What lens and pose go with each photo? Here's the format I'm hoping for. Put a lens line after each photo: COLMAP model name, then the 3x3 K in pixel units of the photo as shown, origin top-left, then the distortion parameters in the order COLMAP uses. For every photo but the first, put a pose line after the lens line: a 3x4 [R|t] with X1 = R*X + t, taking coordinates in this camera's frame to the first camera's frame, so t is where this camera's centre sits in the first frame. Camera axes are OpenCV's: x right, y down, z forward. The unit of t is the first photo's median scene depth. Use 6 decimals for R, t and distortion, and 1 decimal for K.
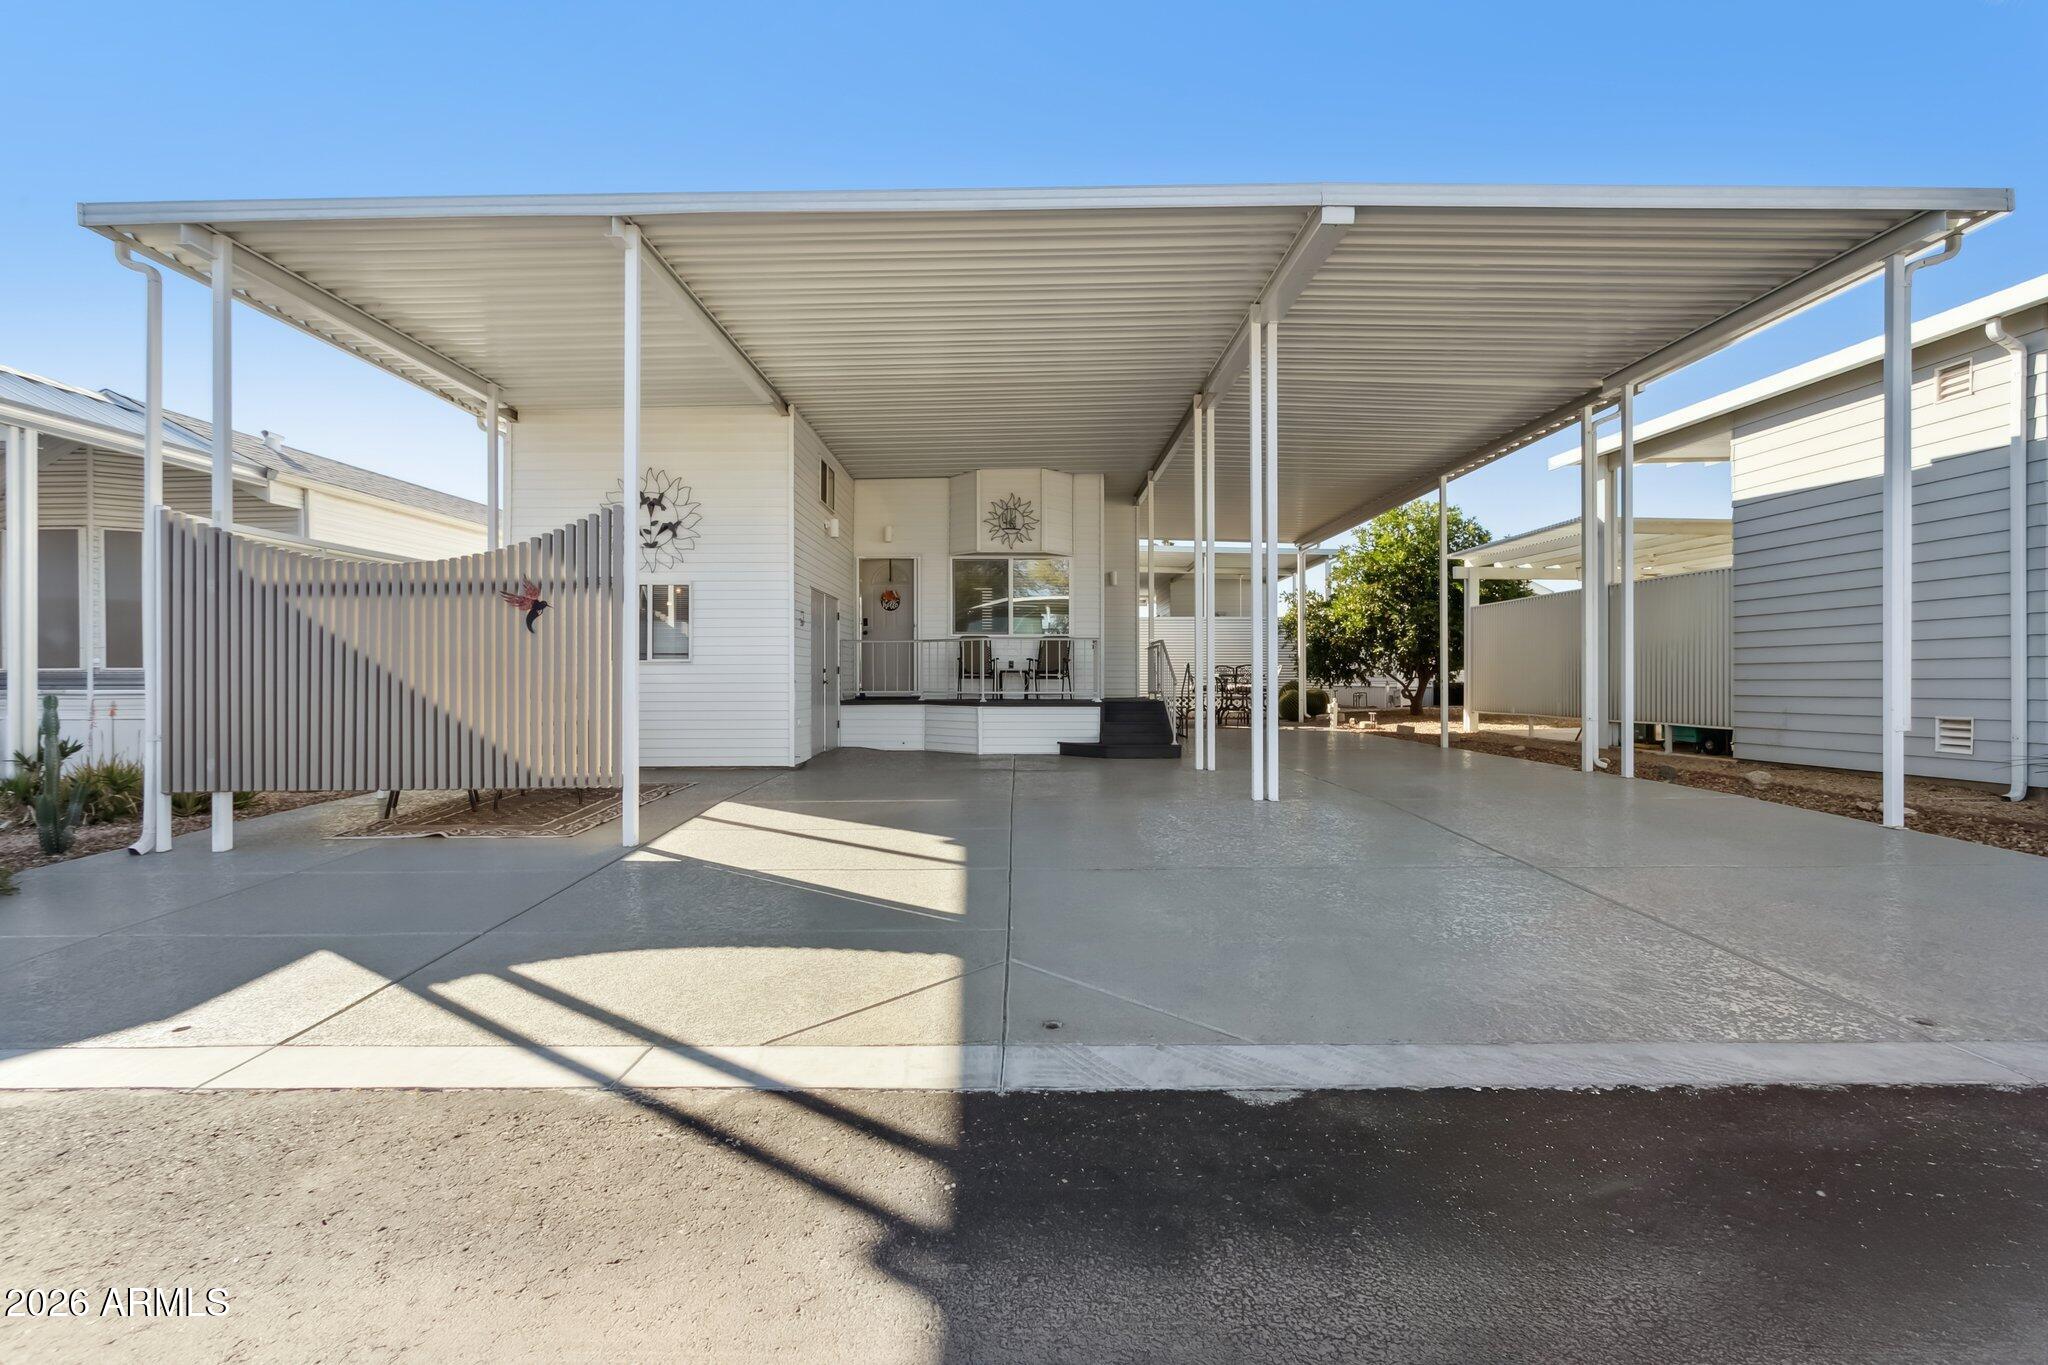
lens RADIAL K [[964.9, 0, 1020.9], [0, 964.9, 687.8], [0, 0, 1]] dist [-0.001810, 0.000341]
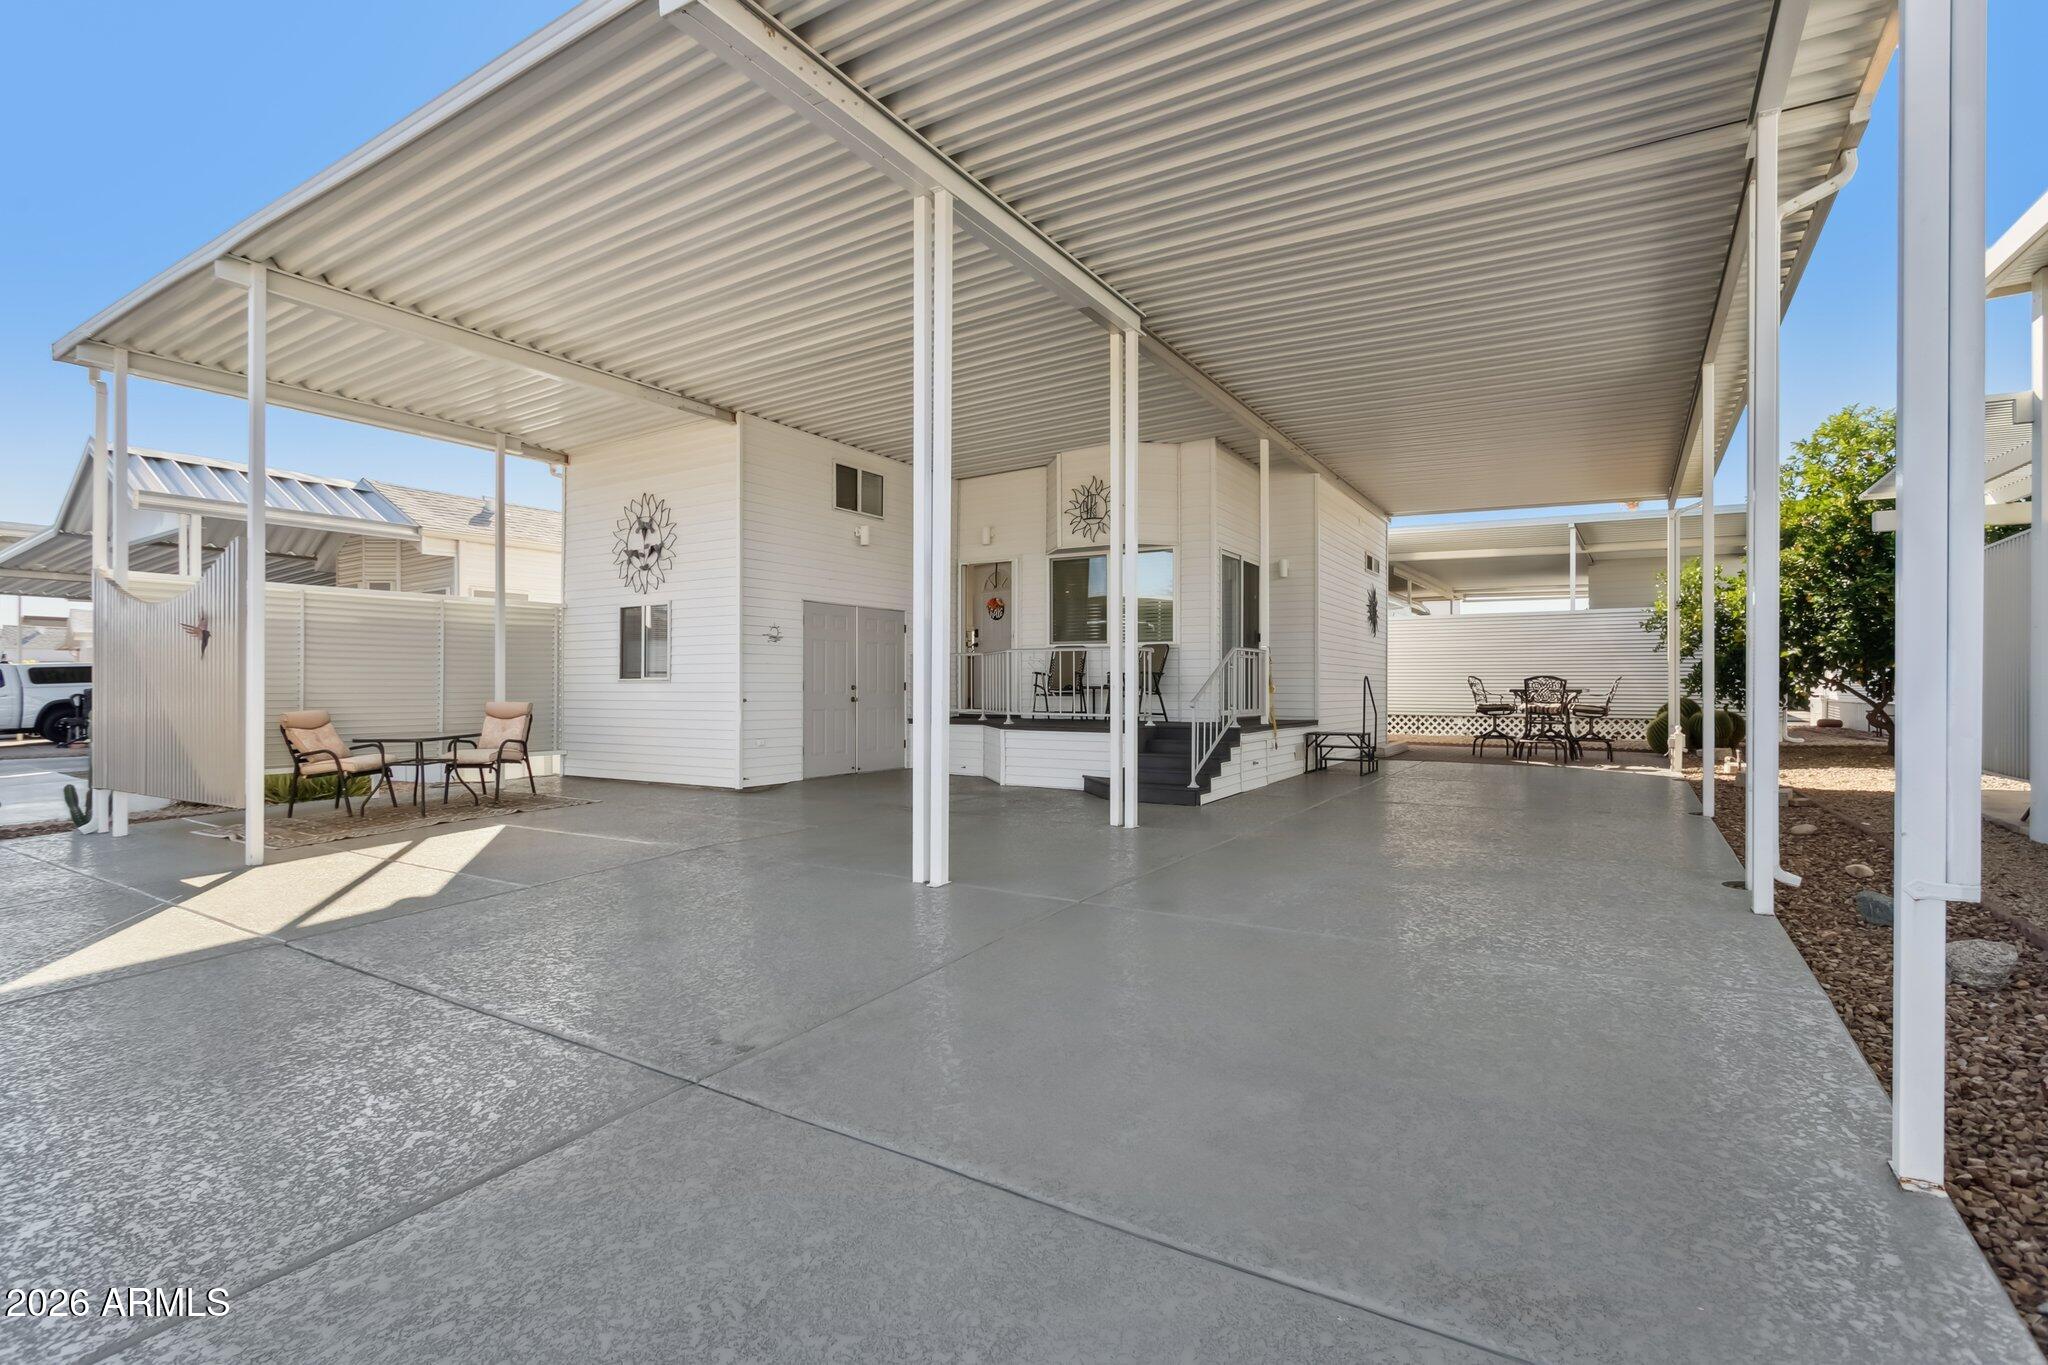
lens RADIAL K [[964.9, 0, 1020.9], [0, 964.9, 687.8], [0, 0, 1]] dist [-0.001810, 0.000341]
pose [[0.845997, 0.001870, -0.533185, 0.510675], [-0.005920, 0.999965, -0.005886, -0.014685], [0.533155, 0.008136, 0.845978, 0.335274]]
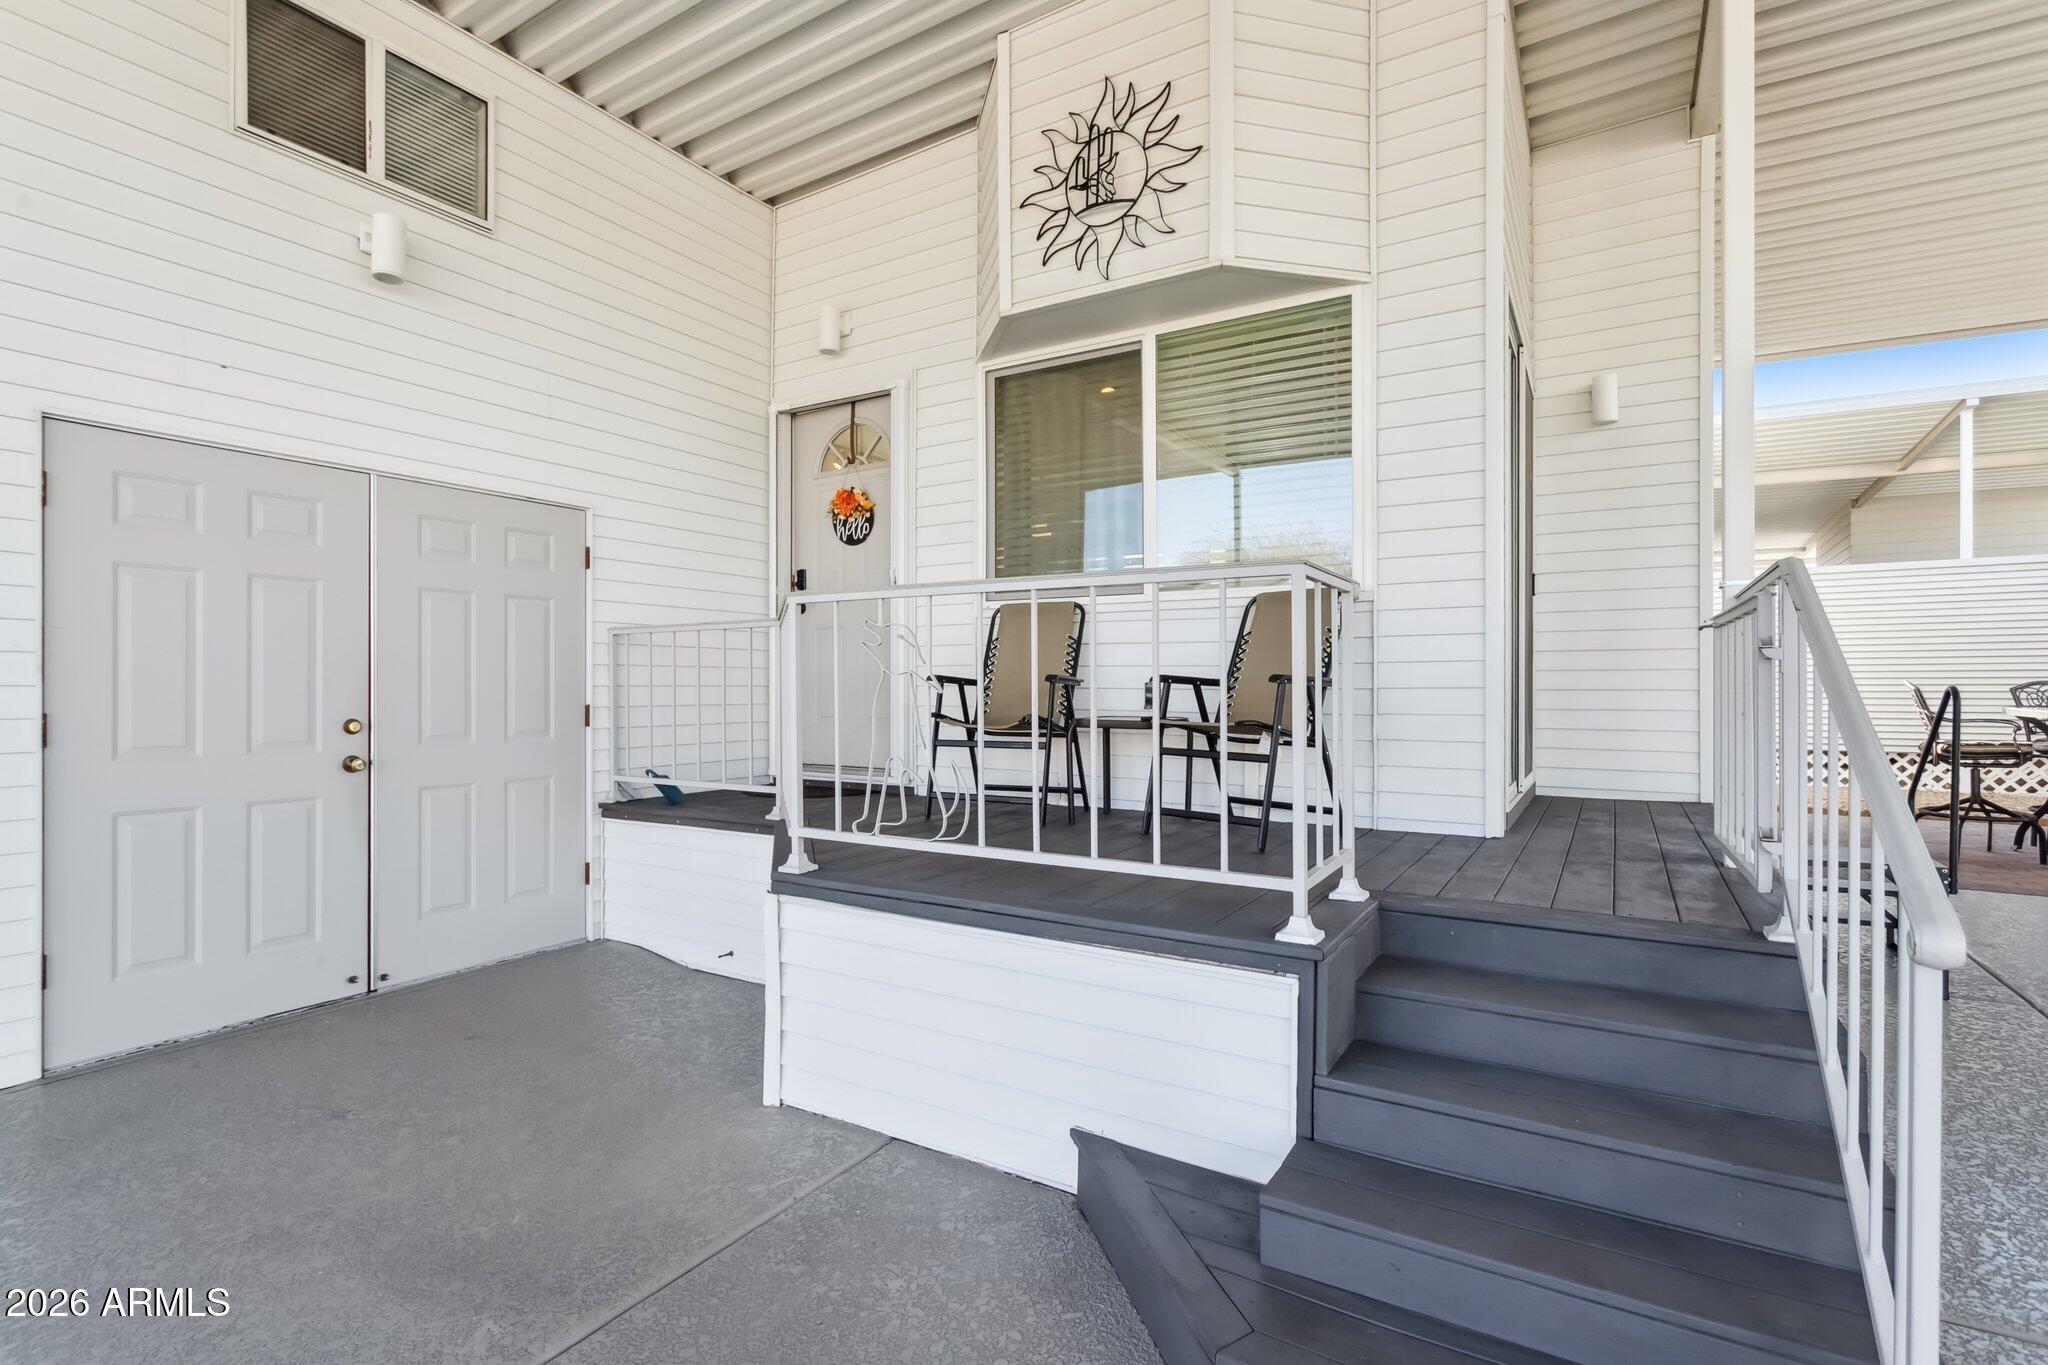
lens RADIAL K [[964.9, 0, 1020.9], [0, 964.9, 687.8], [0, 0, 1]] dist [-0.001810, 0.000341]
pose [[0.849078, 0.000841, -0.528267, 0.152422], [-0.003167, 0.999989, -0.003497, -0.034309], [0.528258, 0.004642, 0.849071, 0.995291]]
